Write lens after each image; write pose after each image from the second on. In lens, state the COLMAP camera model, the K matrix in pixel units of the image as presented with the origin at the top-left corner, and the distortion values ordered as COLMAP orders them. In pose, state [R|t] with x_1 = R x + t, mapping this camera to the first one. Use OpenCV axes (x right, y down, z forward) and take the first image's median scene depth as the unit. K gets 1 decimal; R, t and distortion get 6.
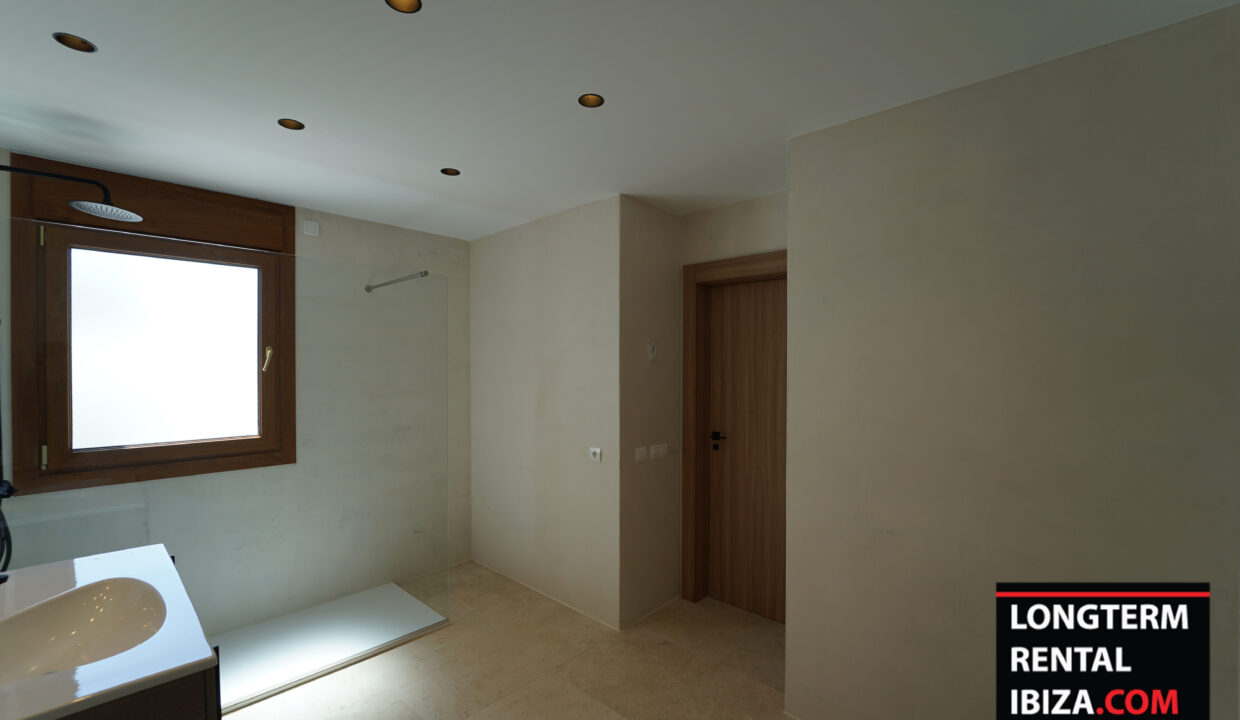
lens RADIAL K [[509.2, 0, 622.5], [0, 509.2, 370.3], [0, 0, 1]] dist [-0.021326, -0.000396]
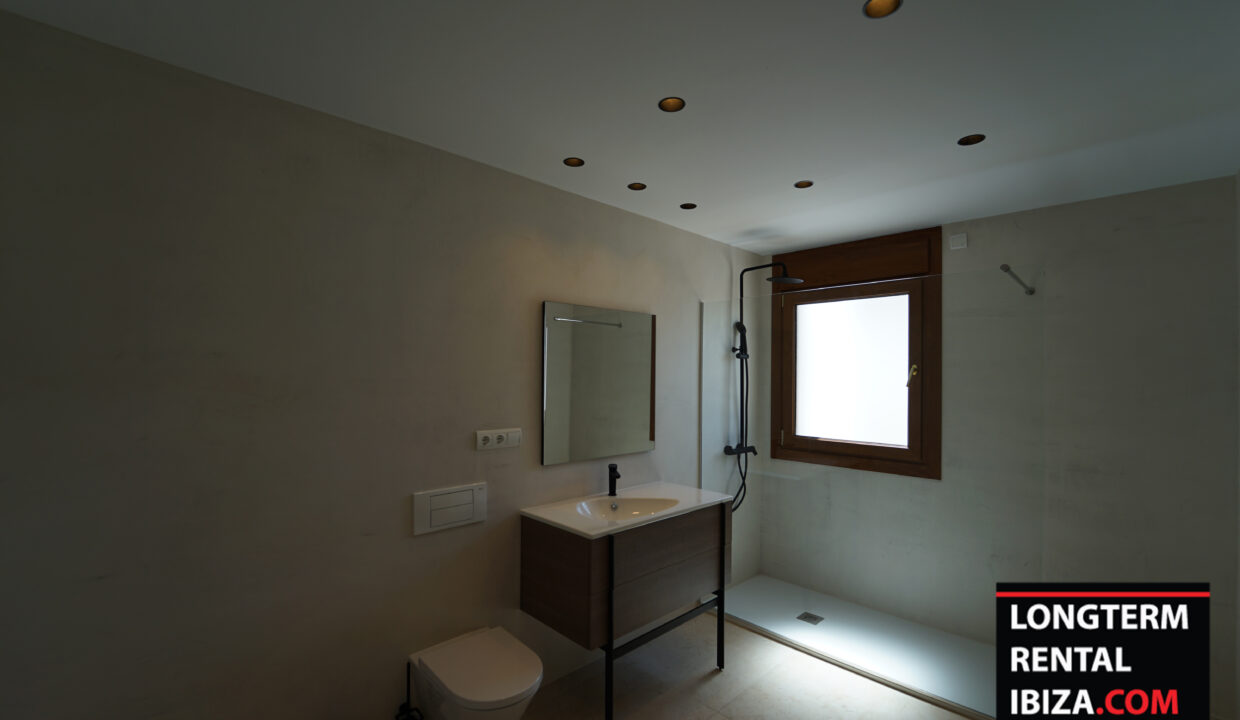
lens RADIAL K [[509.2, 0, 622.5], [0, 509.2, 370.3], [0, 0, 1]] dist [-0.021326, -0.000396]
pose [[-0.046002, -0.014259, -0.998840, 0.395476], [-0.018841, 0.999733, -0.013404, -0.009186], [0.998764, 0.018203, -0.046258, 0.423518]]
